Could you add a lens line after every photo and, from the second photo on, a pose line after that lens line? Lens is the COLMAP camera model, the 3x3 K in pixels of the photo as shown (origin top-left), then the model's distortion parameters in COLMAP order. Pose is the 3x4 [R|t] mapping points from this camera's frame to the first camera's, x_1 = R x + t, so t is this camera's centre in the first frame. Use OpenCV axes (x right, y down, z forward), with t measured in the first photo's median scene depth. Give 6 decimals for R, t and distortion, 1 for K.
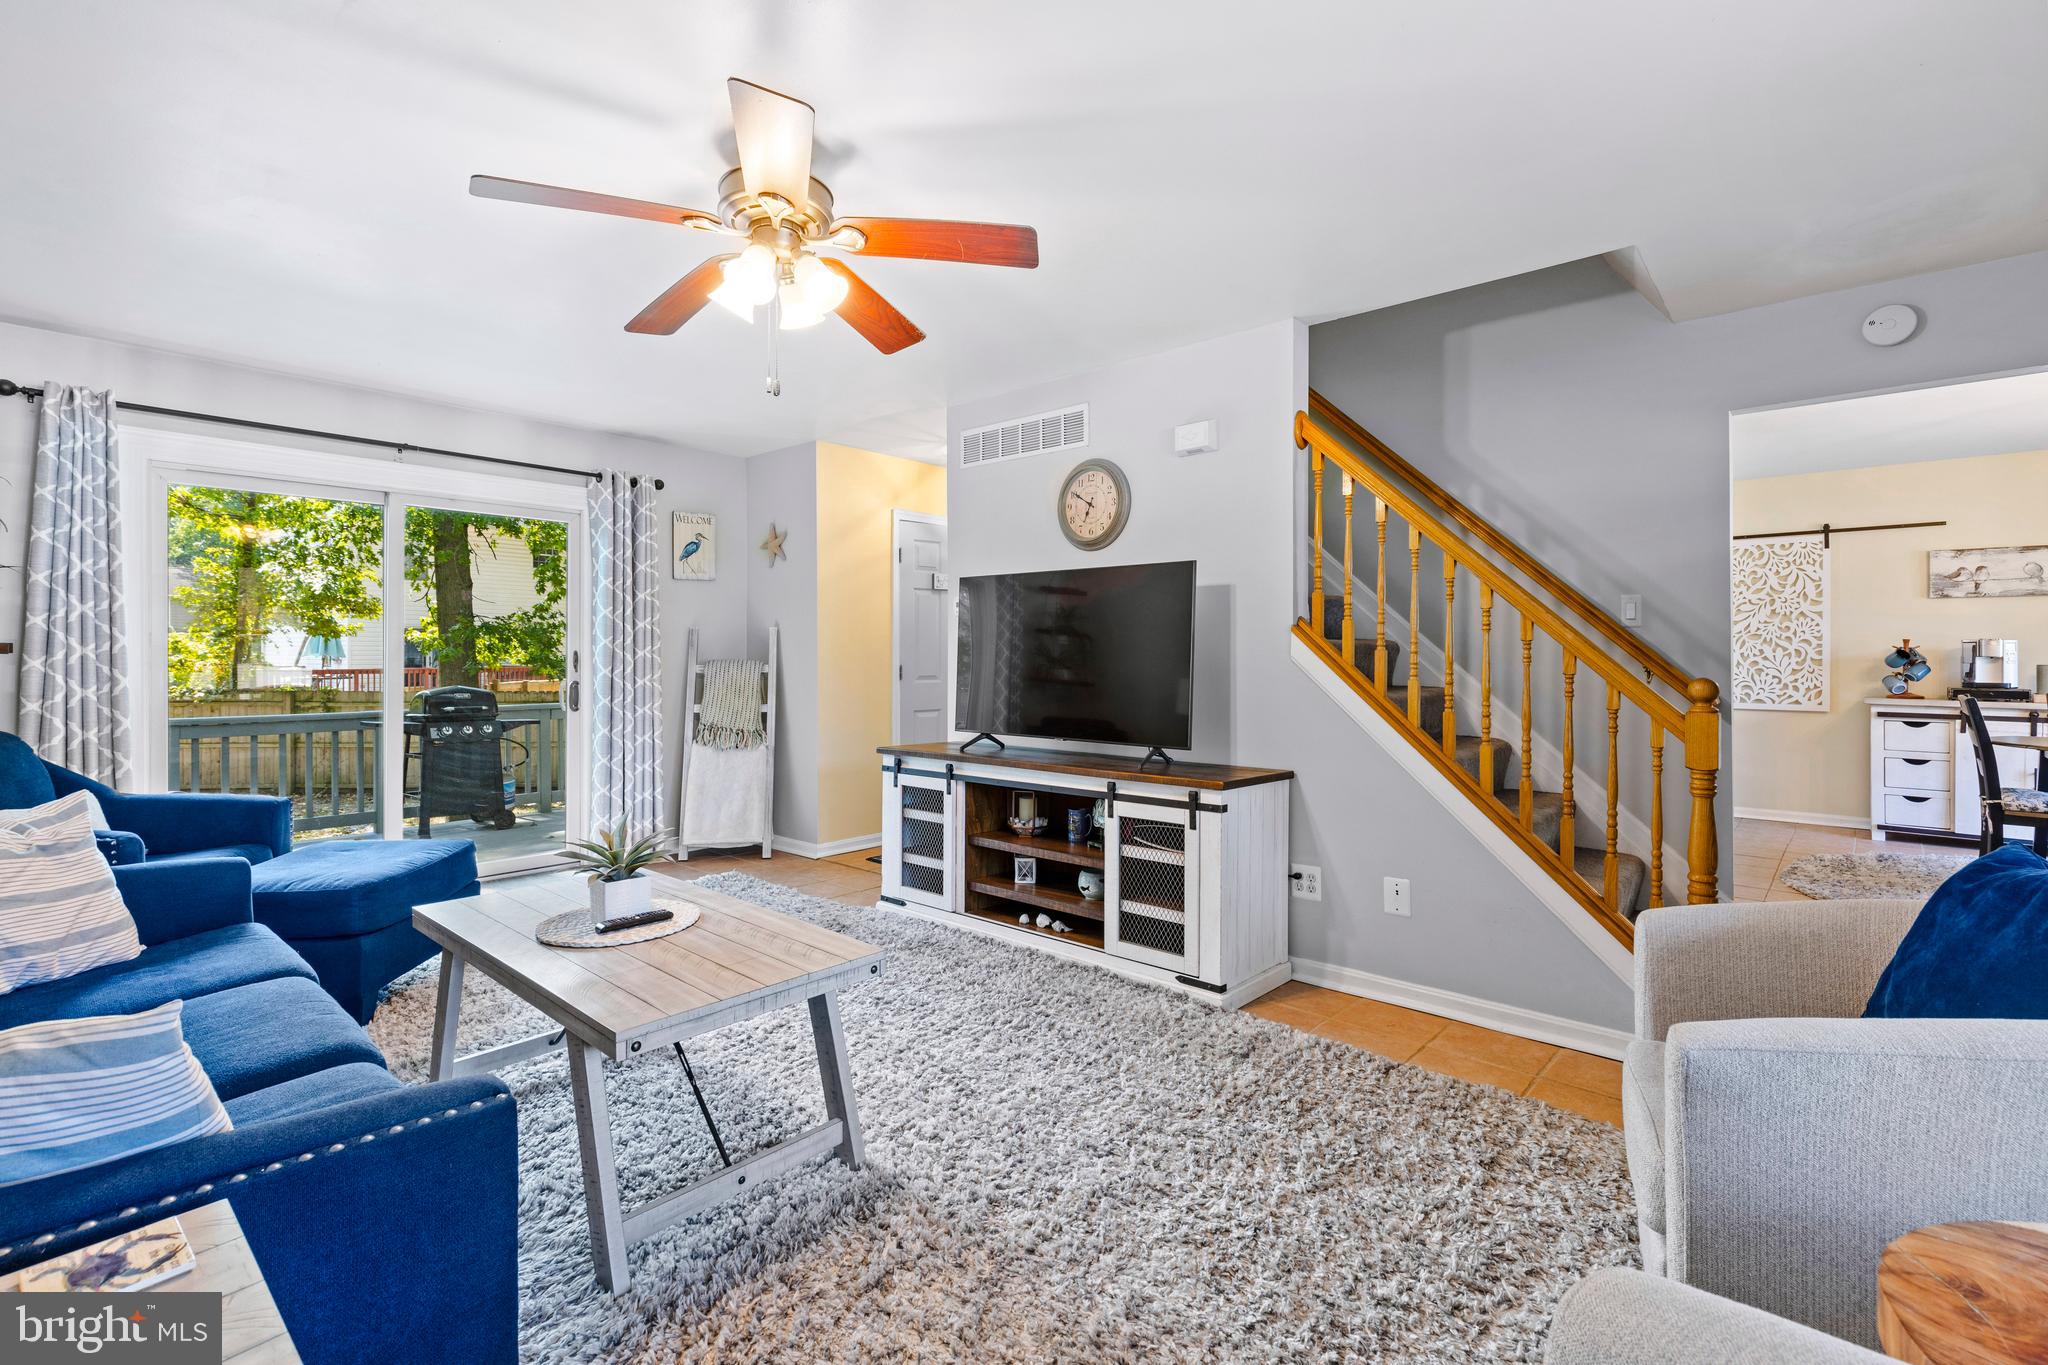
lens RADIAL K [[915.8, 0, 1026.4], [0, 915.8, 657.1], [0, 0, 1]] dist [0.011096, -0.003606]
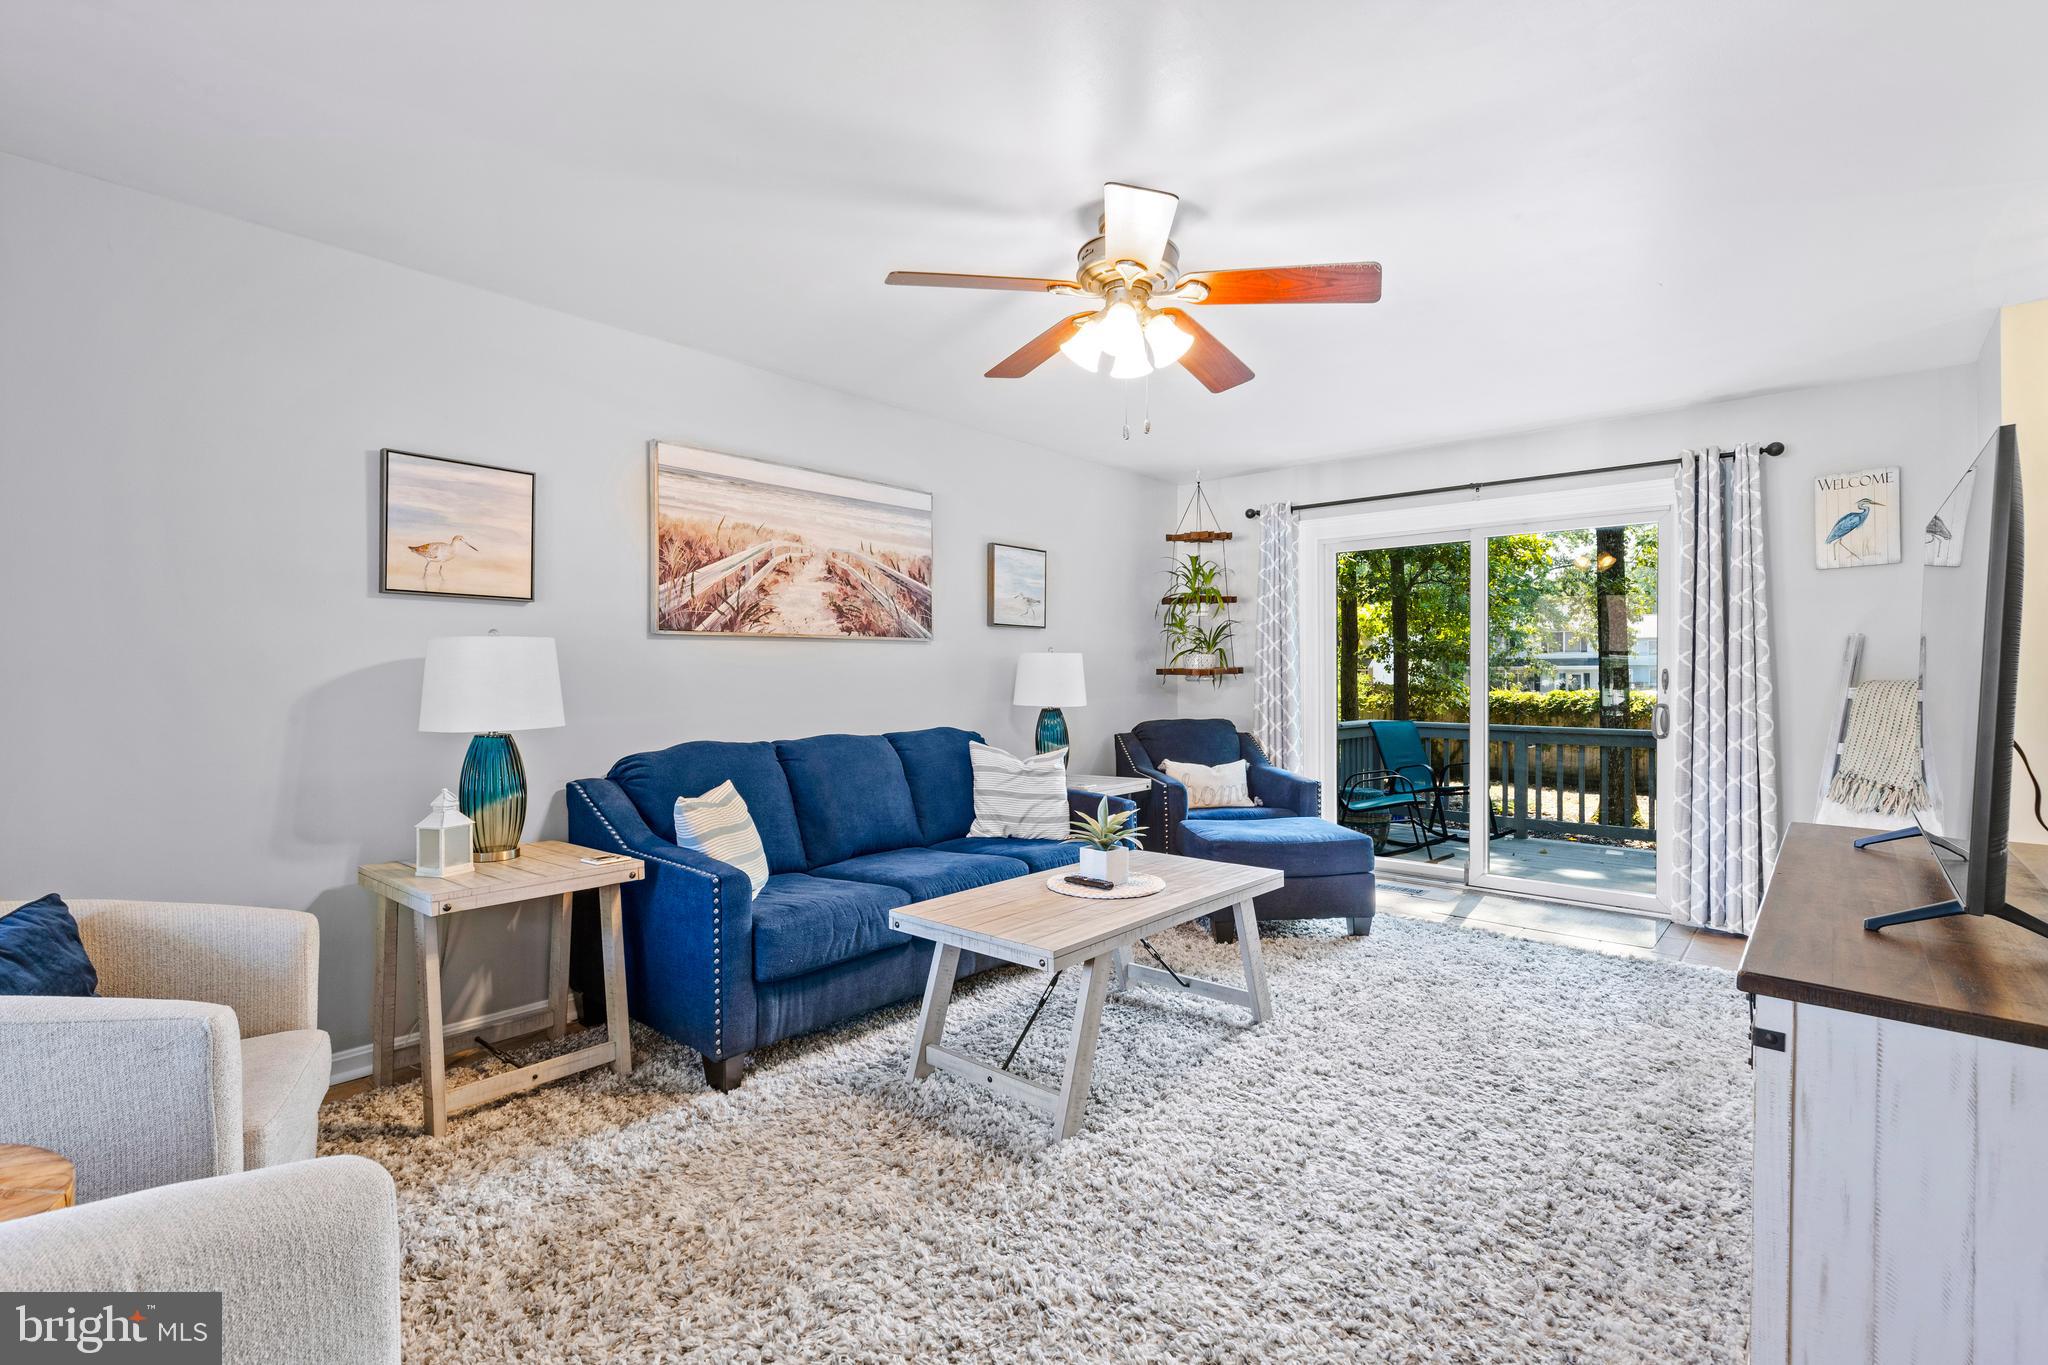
lens RADIAL K [[915.8, 0, 1025.3], [0, 915.8, 674.5], [0, 0, 1]] dist [0.011096, -0.003606]
pose [[0.008736, 0.001709, -0.999960, 0.340258], [-0.001219, 0.999998, 0.001698, -0.001881], [0.999961, 0.001205, 0.008738, 0.357828]]
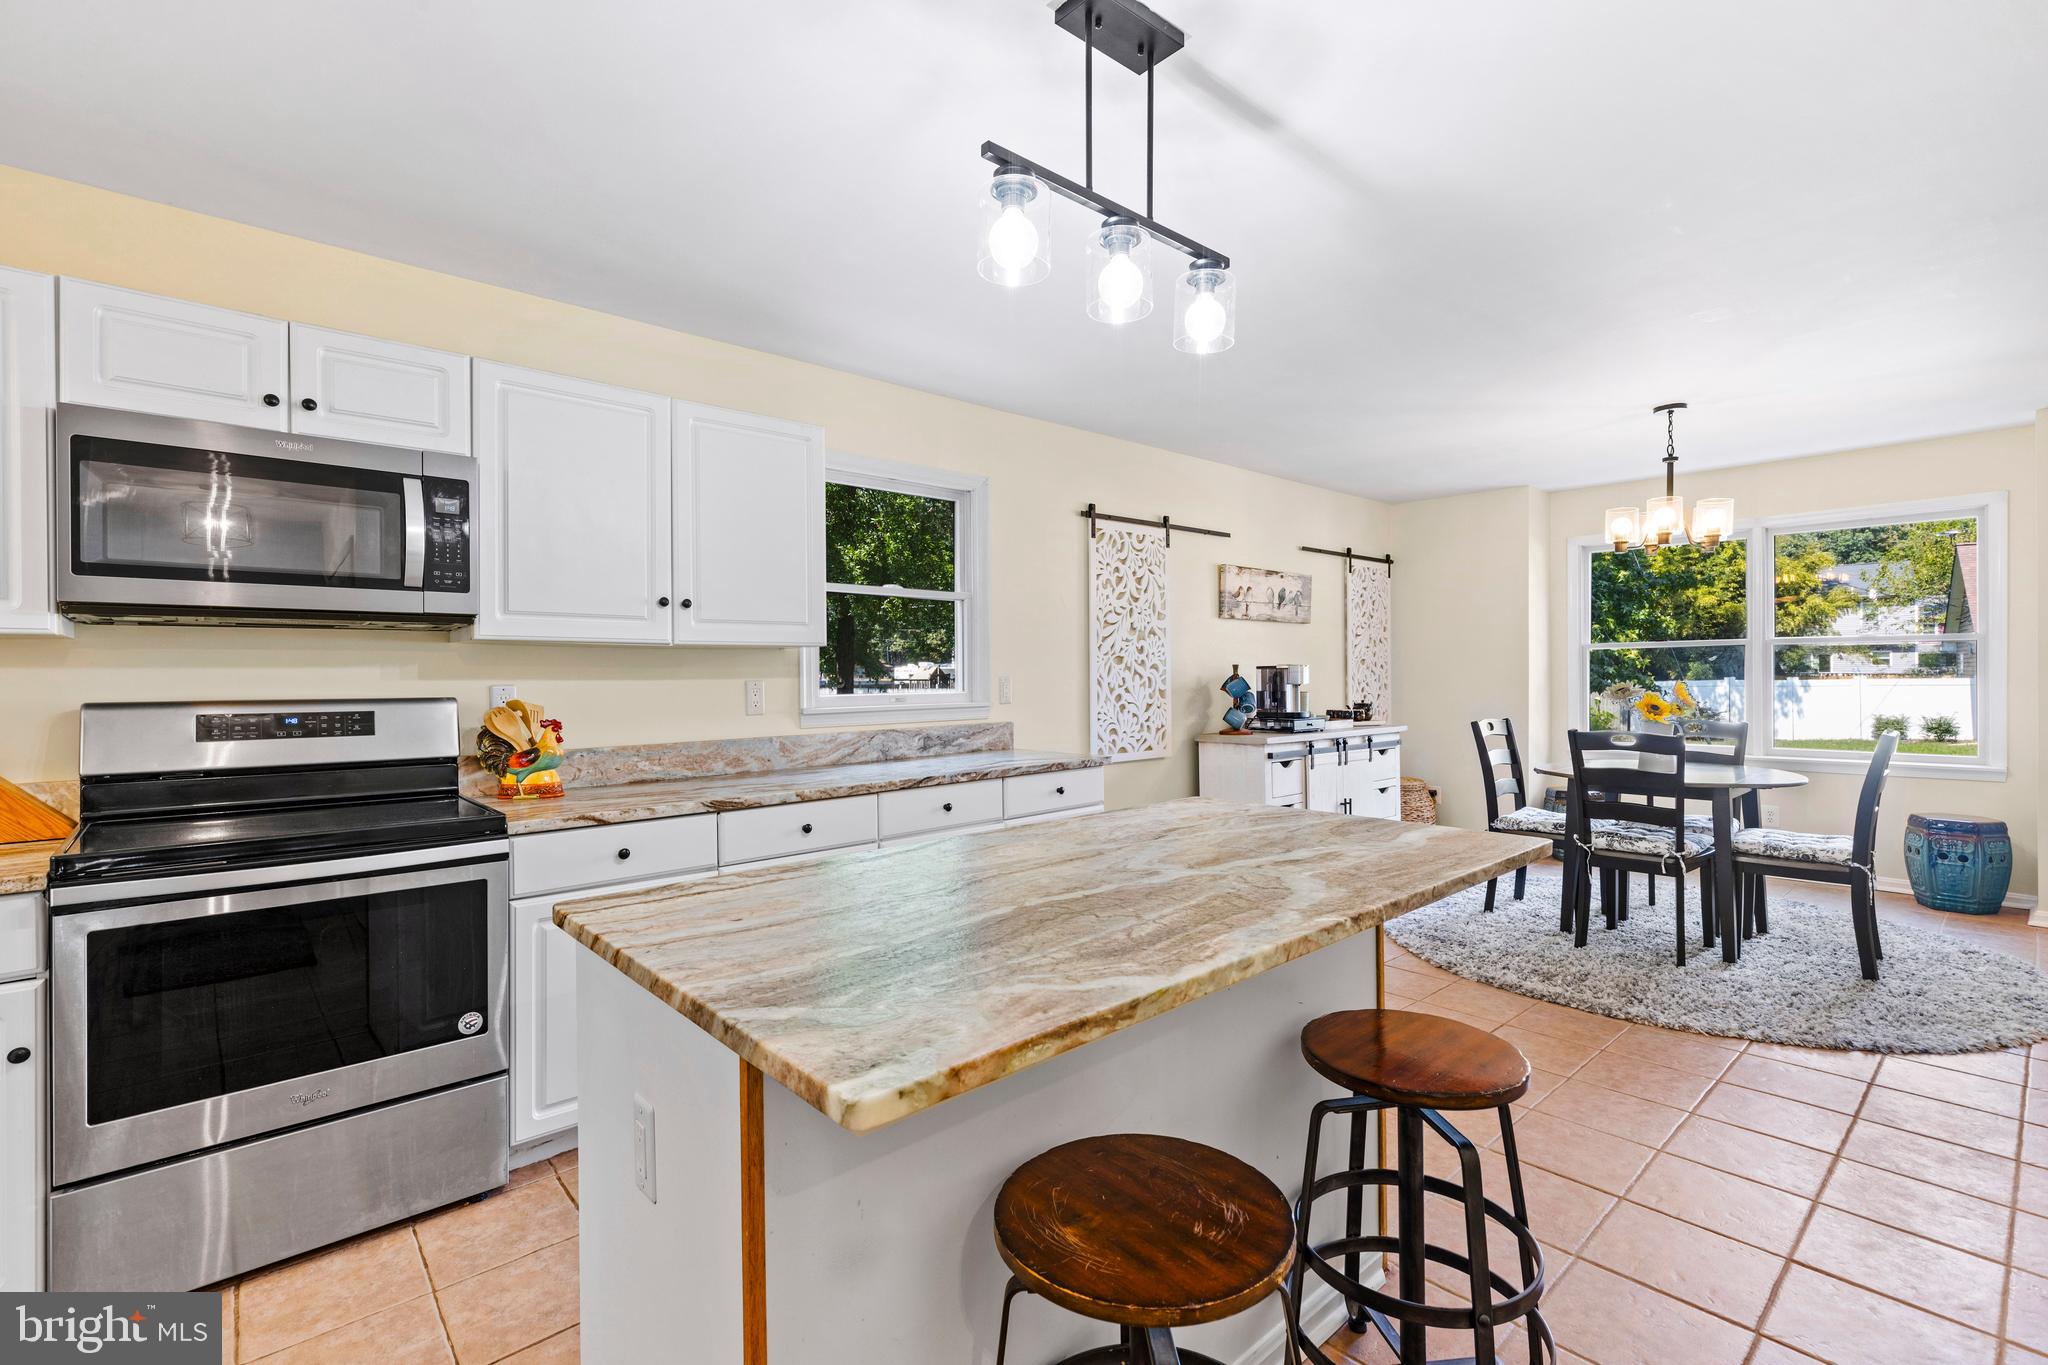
lens RADIAL K [[915.8, 0, 1025.5], [0, 915.8, 675.8], [0, 0, 1]] dist [0.011096, -0.003606]
pose [[0.113636, -0.004738, 0.993511, 0.096356], [0.014149, 0.999895, 0.003150, -0.015701], [-0.993422, 0.013699, 0.113691, 1.179021]]
